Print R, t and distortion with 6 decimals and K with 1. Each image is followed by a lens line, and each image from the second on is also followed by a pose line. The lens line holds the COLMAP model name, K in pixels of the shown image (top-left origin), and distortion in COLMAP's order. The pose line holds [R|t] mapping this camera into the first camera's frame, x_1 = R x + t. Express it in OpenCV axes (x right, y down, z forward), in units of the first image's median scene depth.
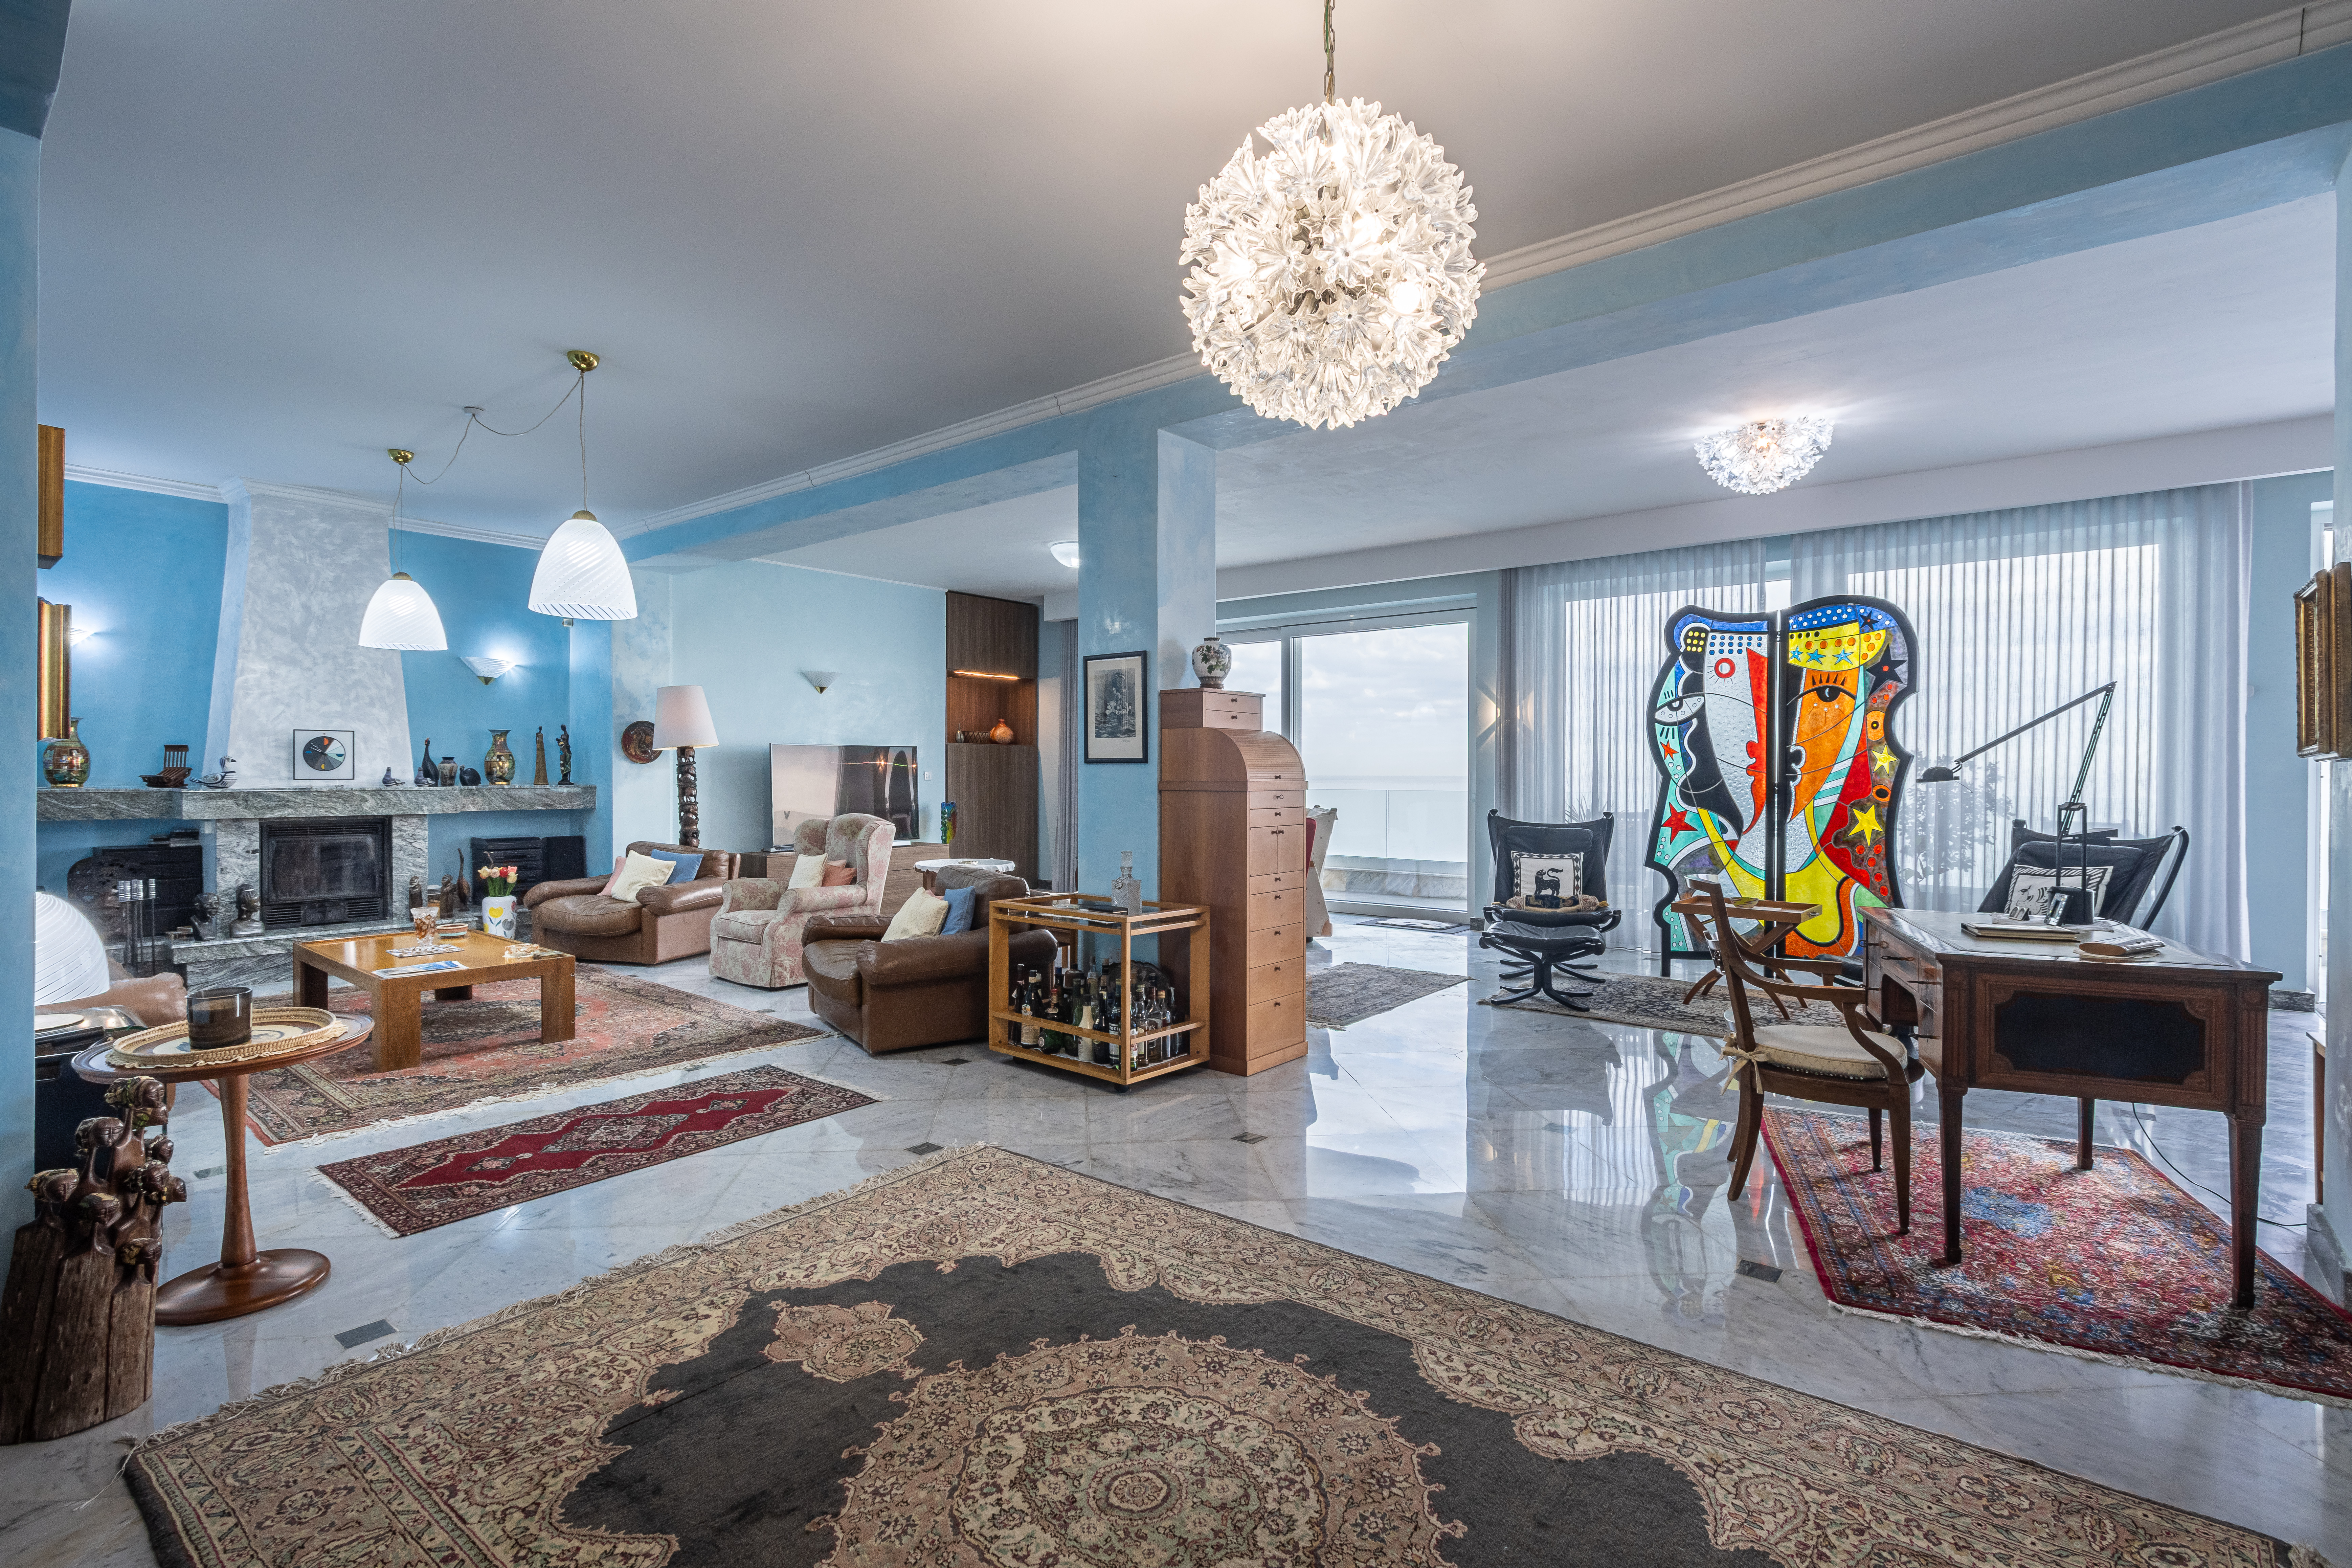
lens RADIAL K [[1087.1, 0, 1160.1], [0, 1087.1, 790.8], [0, 0, 1]] dist [0.004390, -0.000116]
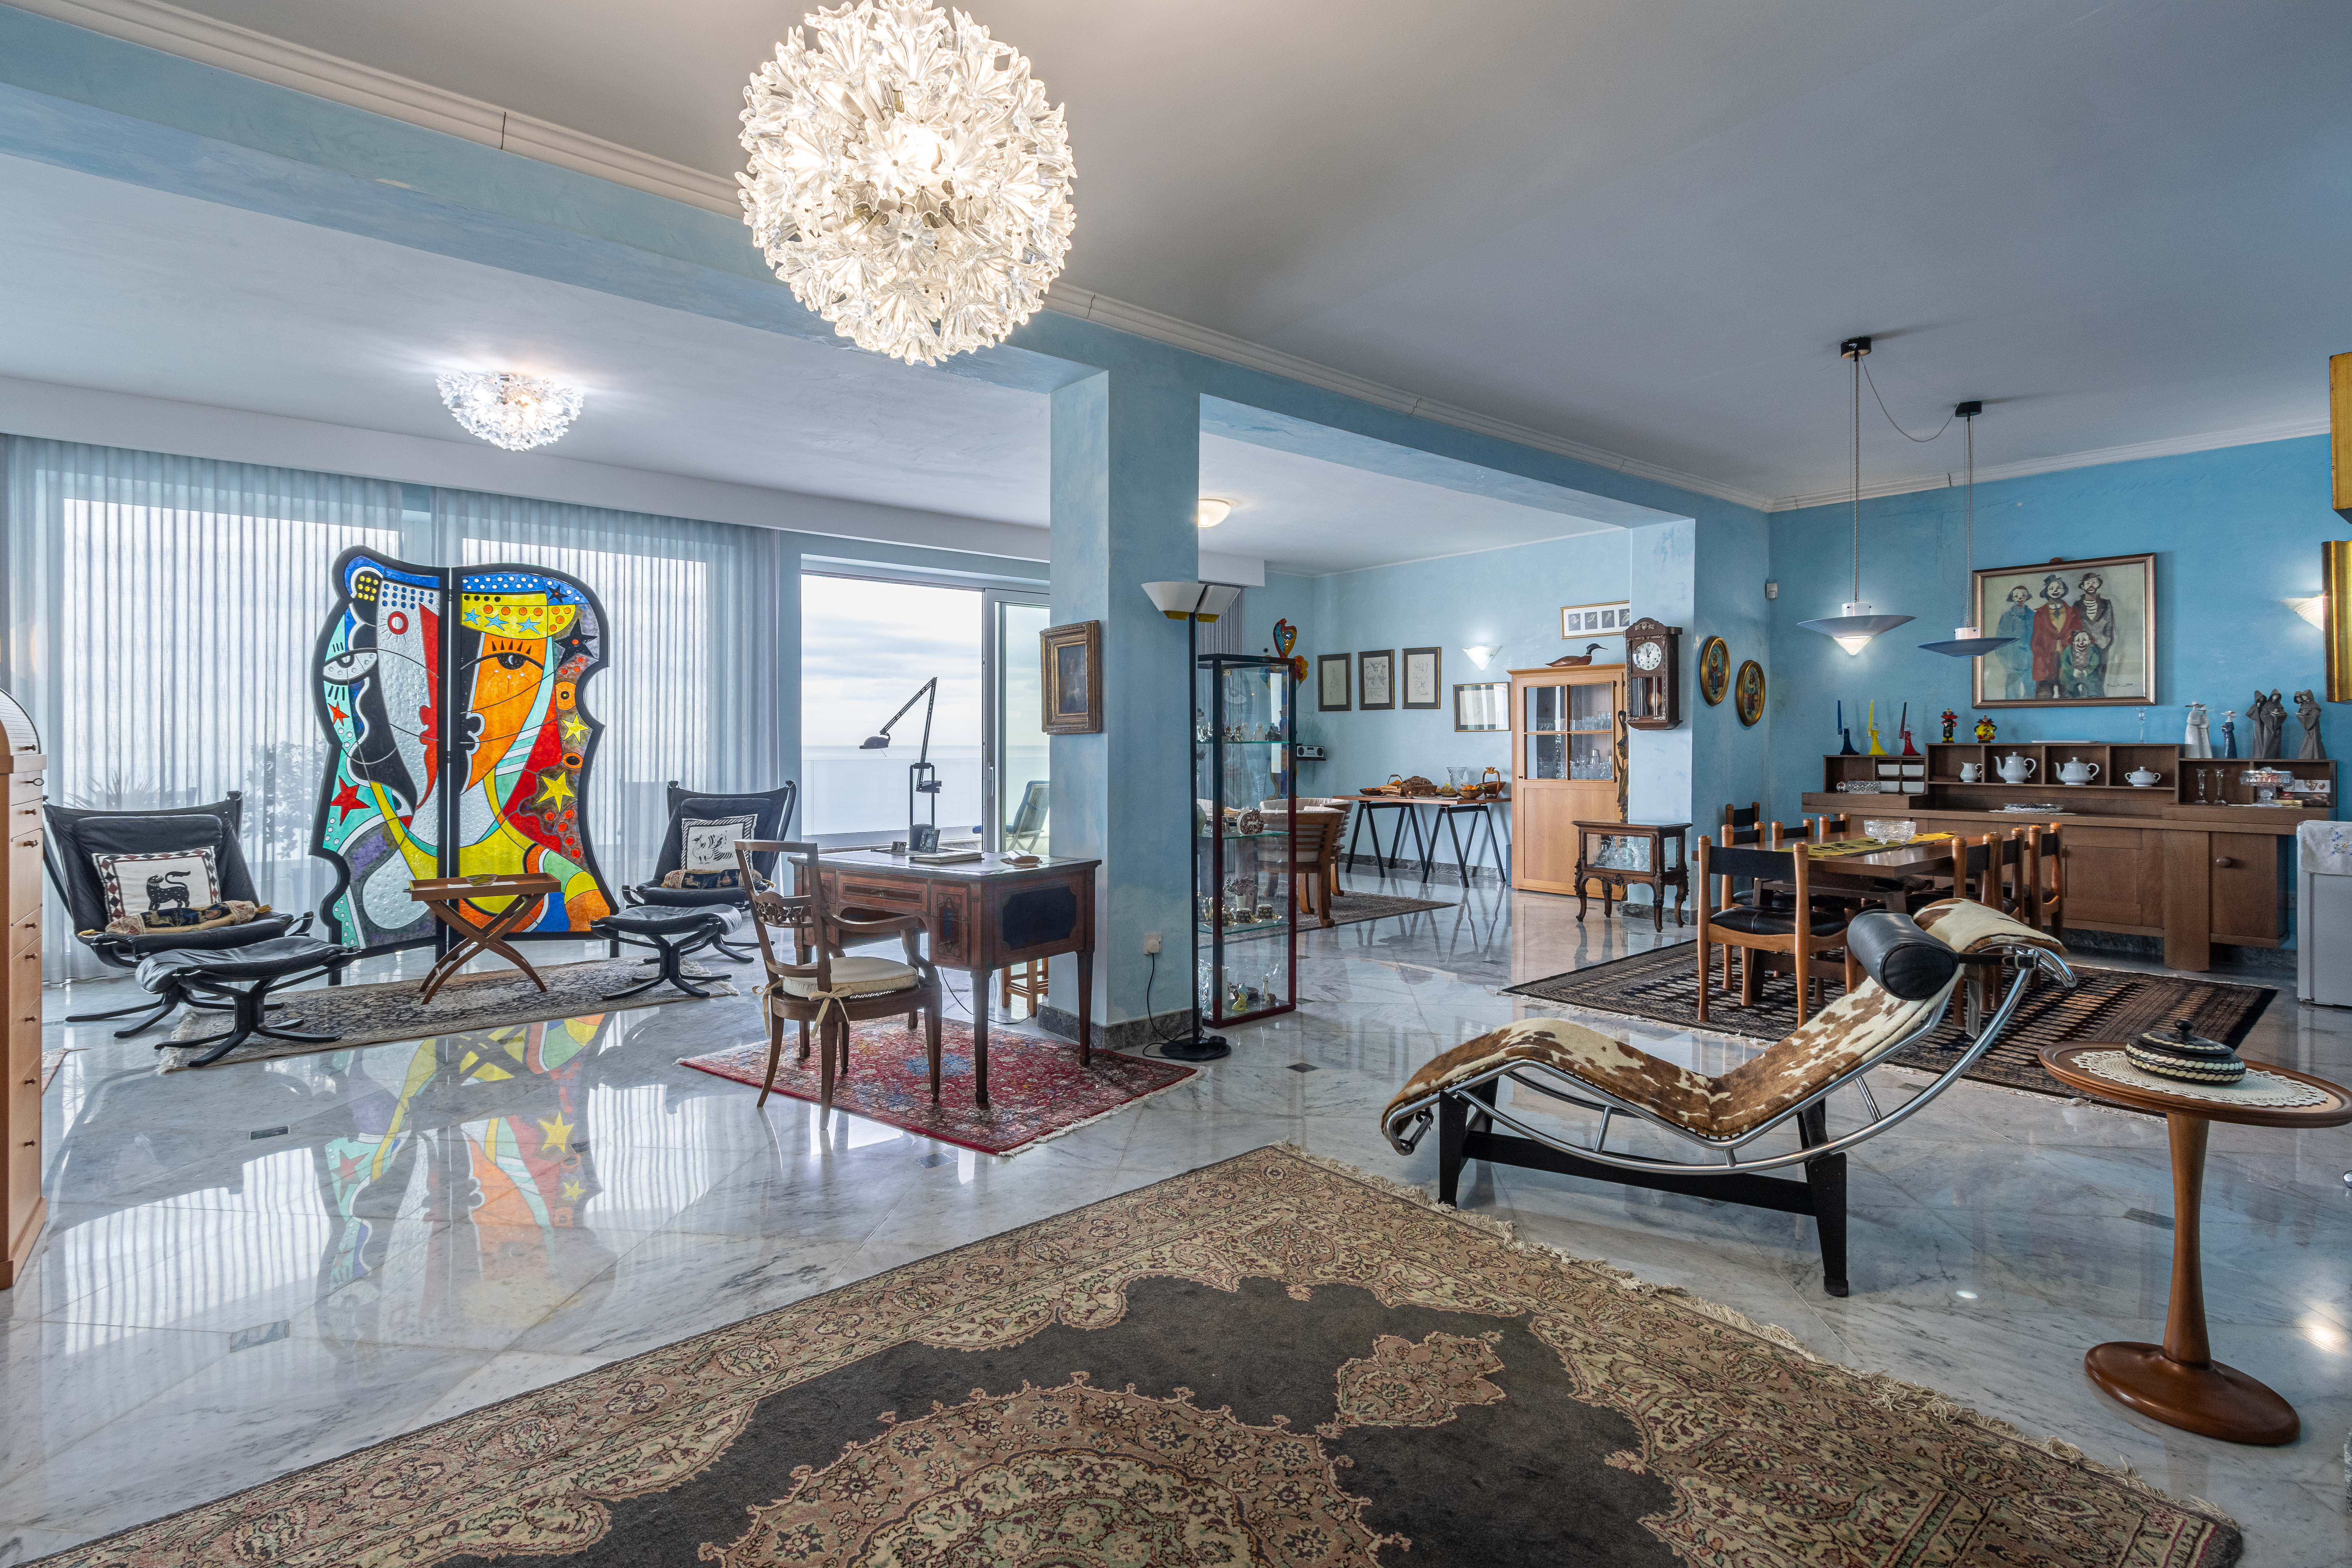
lens RADIAL K [[1090.5, 0, 1176.6], [0, 1090.5, 747.0], [0, 0, 1]] dist [0.002086, 0.000417]
pose [[0.206388, -0.003610, 0.978464, -0.229639], [0.015102, 0.999886, 0.000504, -0.002418], [-0.978354, 0.014672, 0.206419, 0.202326]]
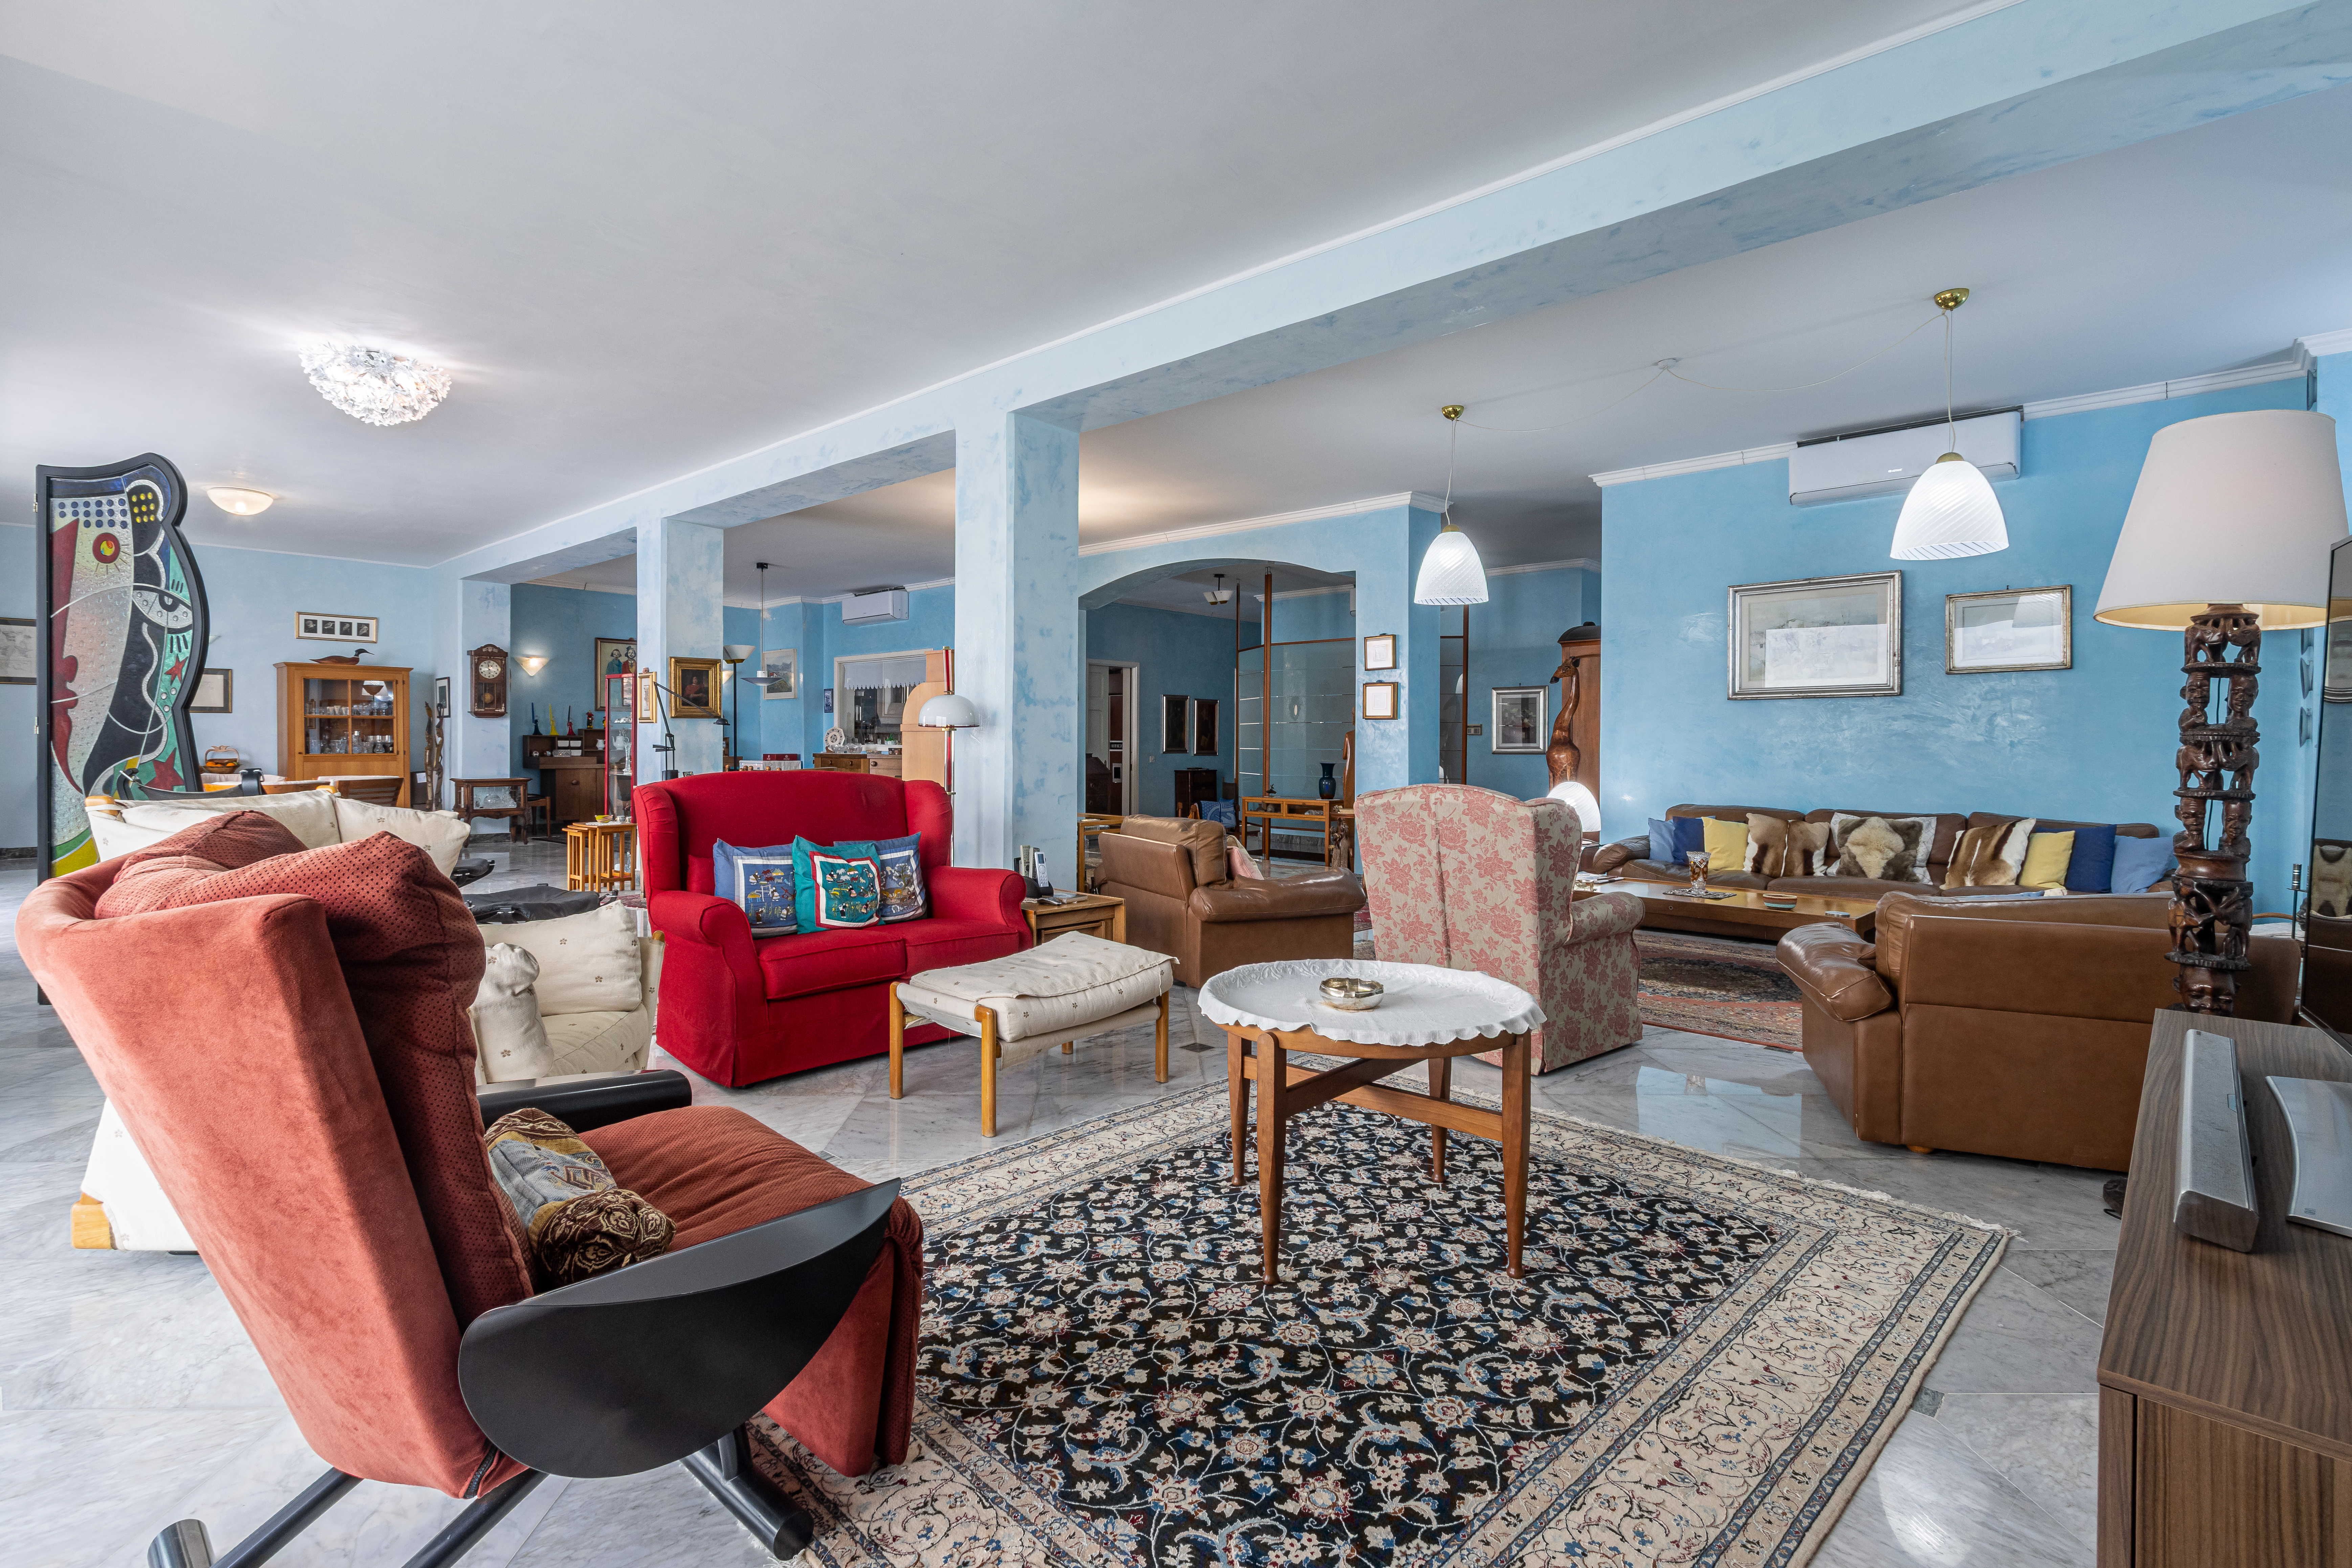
lens RADIAL K [[1098.3, 0, 1172.5], [0, 1098.3, 730.7], [0, 0, 1]] dist [0.005432, 0.000735]
pose [[-0.998725, -0.001575, 0.050460, -0.182802], [-0.001220, 0.999974, 0.007059, -0.005244], [-0.050470, 0.006988, -0.998701, 1.705772]]
